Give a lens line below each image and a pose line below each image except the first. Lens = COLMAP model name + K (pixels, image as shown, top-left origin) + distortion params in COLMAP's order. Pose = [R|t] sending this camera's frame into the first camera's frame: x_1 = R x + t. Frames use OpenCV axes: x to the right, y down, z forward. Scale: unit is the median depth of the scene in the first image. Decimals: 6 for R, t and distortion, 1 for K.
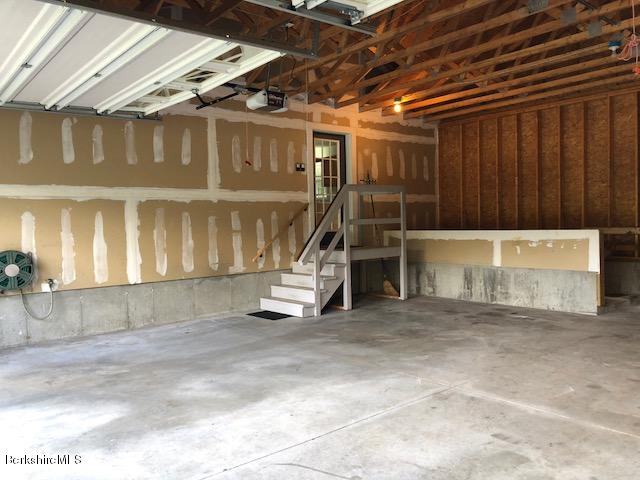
lens RADIAL K [[522.2, 0, 319.9], [0, 522.2, 240.5], [0, 0, 1]] dist [0.019525, -0.032775]
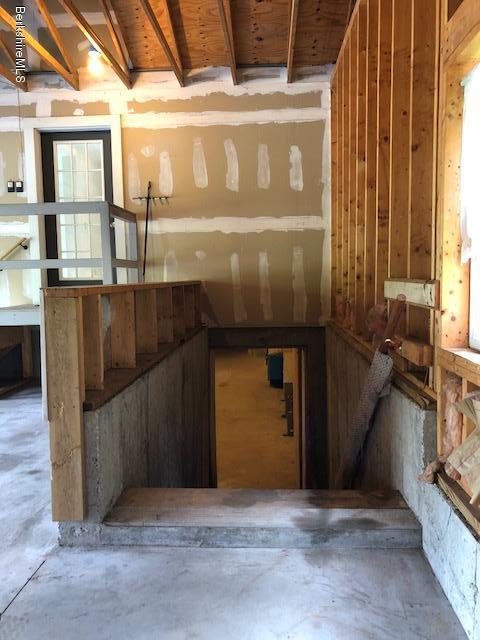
lens RADIAL K [[522.2, 0, 240.4], [0, 522.2, 319.2], [0, 0, 1]] dist [0.019525, -0.032775]
pose [[0.732887, 0.056804, -0.677975, 0.605143], [-0.028154, 0.998187, 0.053199, -0.008414], [0.679768, -0.019901, 0.733157, 0.624019]]
